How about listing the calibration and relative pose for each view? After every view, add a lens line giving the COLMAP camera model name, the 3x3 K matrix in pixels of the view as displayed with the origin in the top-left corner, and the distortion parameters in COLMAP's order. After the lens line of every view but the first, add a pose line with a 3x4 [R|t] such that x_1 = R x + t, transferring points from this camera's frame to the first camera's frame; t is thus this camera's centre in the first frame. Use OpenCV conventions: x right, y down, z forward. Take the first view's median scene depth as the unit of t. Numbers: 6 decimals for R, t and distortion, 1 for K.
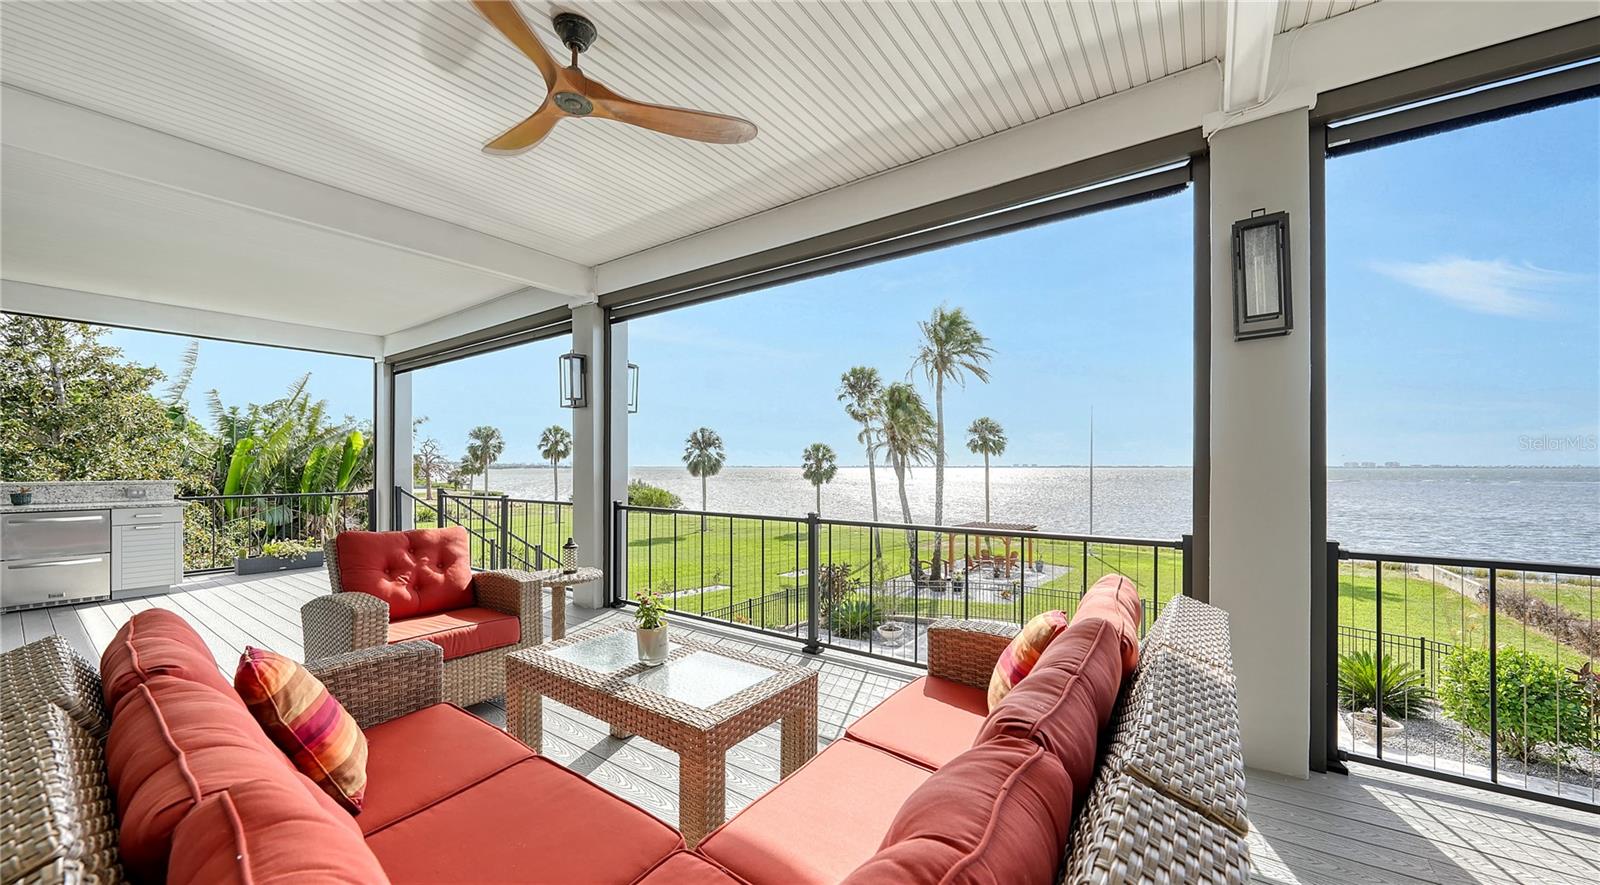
lens RADIAL K [[575.3, 0, 827.3], [0, 575.3, 452.2], [0, 0, 1]] dist [-0.000598, -0.000342]
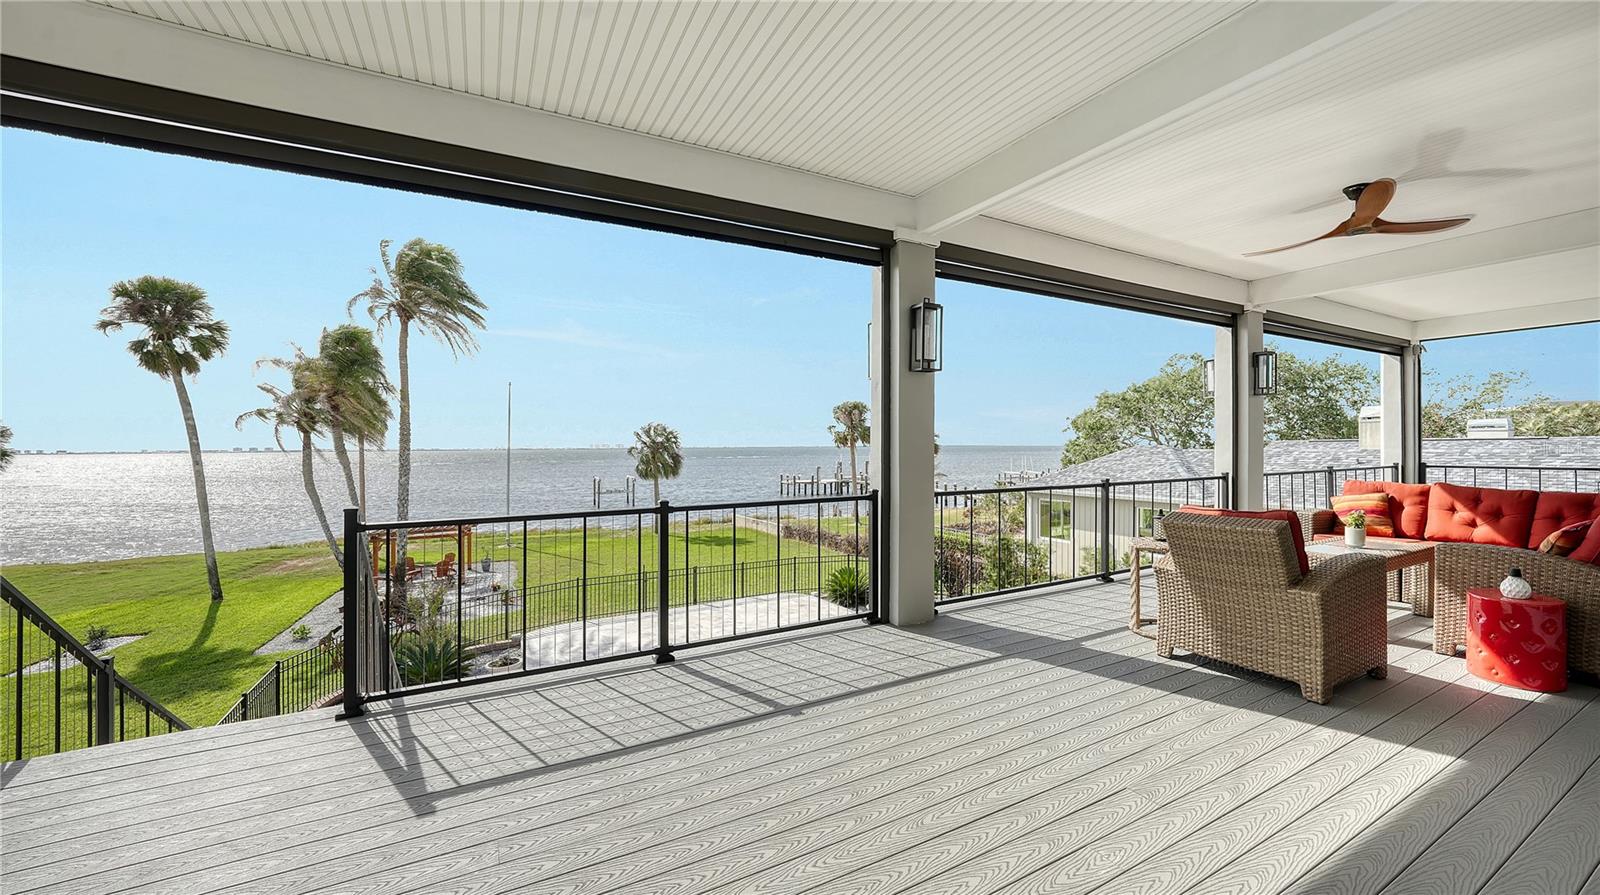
lens RADIAL K [[554.9, 0, 804.3], [0, 554.9, 442.1], [0, 0, 1]] dist [-0.015953, 0.000030]
pose [[0.410068, 0.006295, 0.912033, -0.796447], [-0.025768, 0.999657, 0.004686, 0.010941], [-0.911691, -0.025422, 0.410089, 0.556132]]
